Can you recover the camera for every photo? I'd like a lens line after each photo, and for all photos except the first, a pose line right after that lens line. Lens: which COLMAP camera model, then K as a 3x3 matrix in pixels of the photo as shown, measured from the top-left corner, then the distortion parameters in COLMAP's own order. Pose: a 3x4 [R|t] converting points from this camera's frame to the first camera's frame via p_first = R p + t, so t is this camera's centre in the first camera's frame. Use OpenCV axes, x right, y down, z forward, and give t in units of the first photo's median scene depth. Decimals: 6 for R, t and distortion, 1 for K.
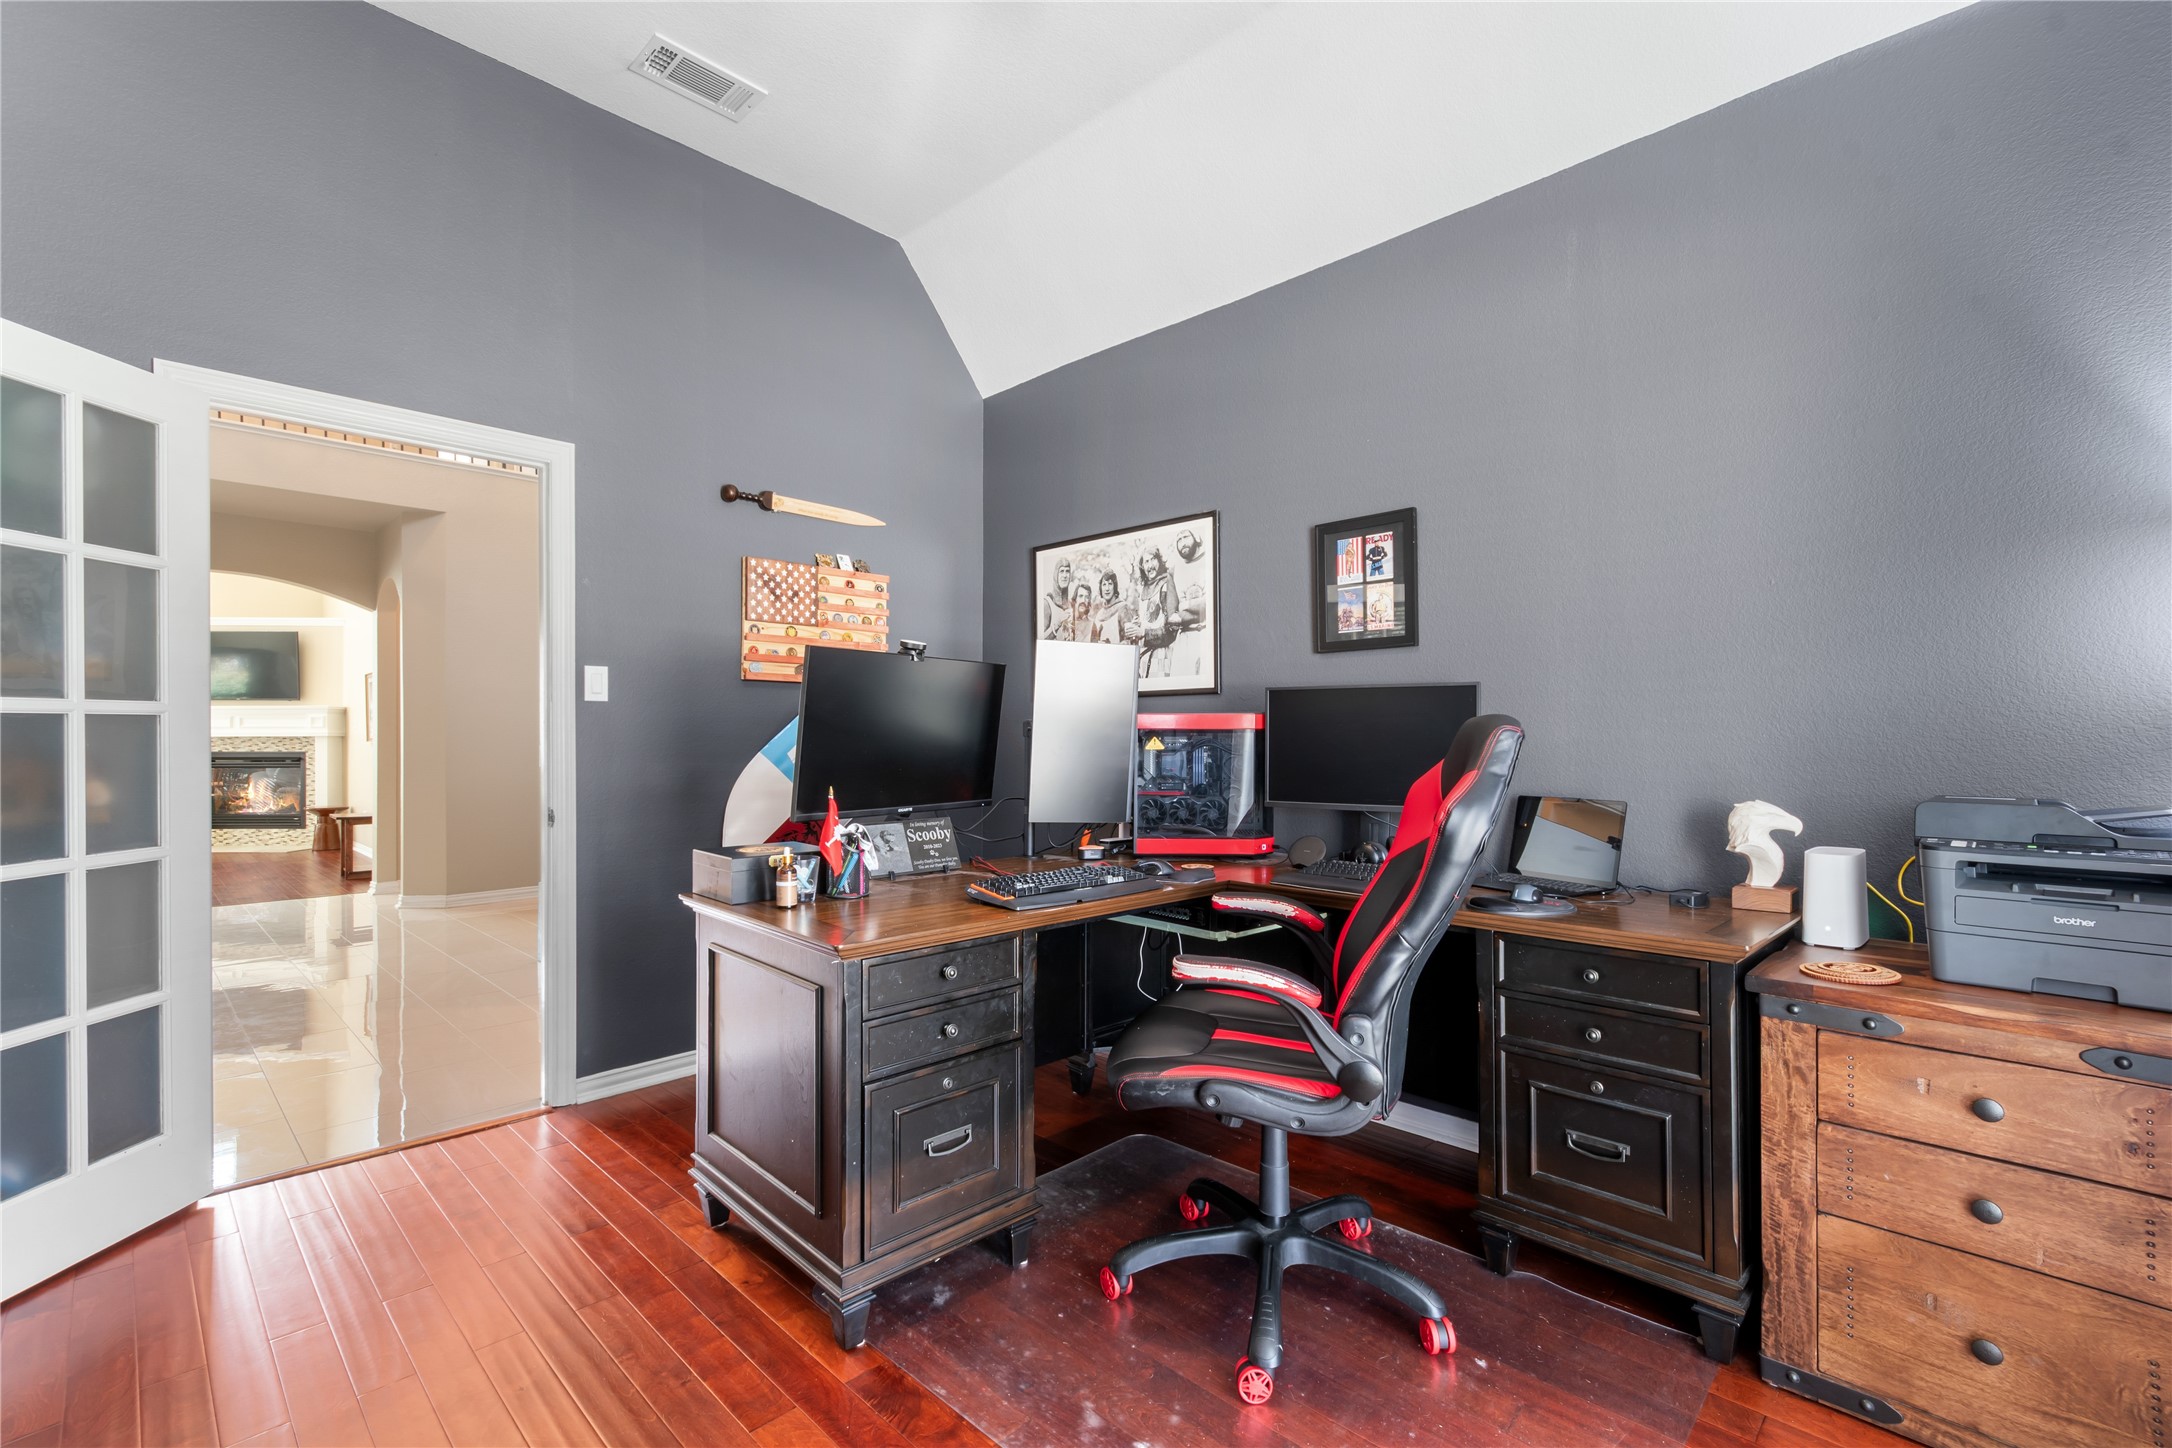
lens RADIAL K [[968.2, 0, 1086.7], [0, 968.2, 730.1], [0, 0, 1]] dist [0.008670, 0.000081]
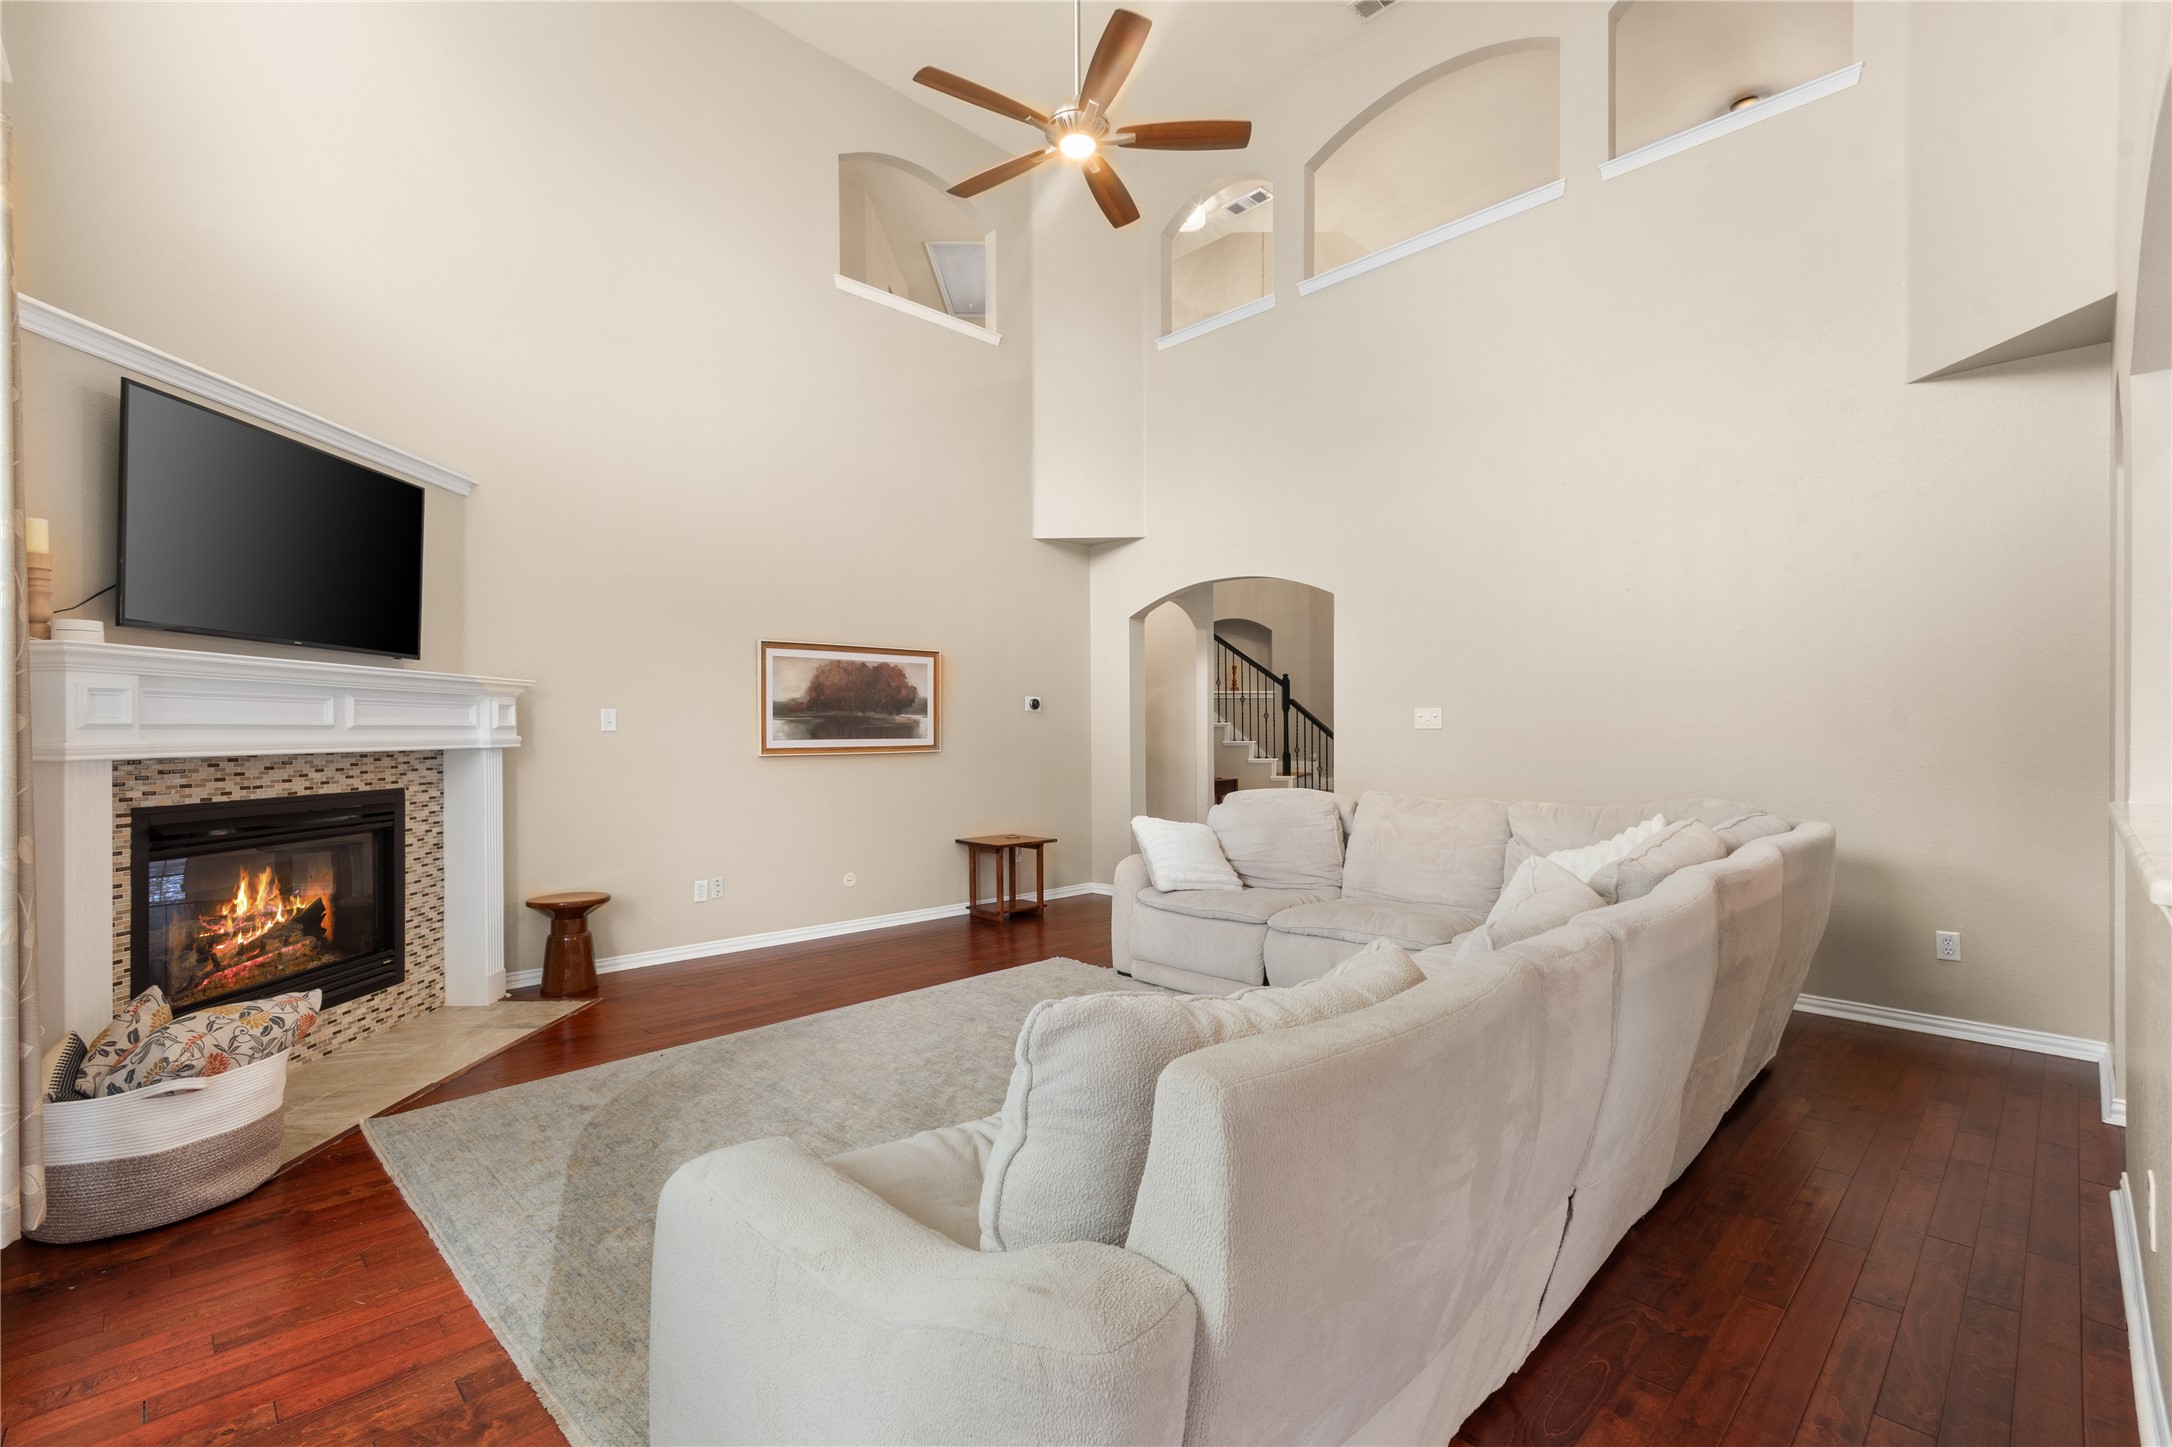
lens RADIAL K [[968.2, 0, 1075.4], [0, 968.2, 728.1], [0, 0, 1]] dist [0.008670, 0.000081]
pose [[0.014925, 0.007683, 0.999859, -1.197326], [0.006174, 0.999951, -0.007776, 0.002565], [-0.999870, 0.006289, 0.014877, 0.719026]]
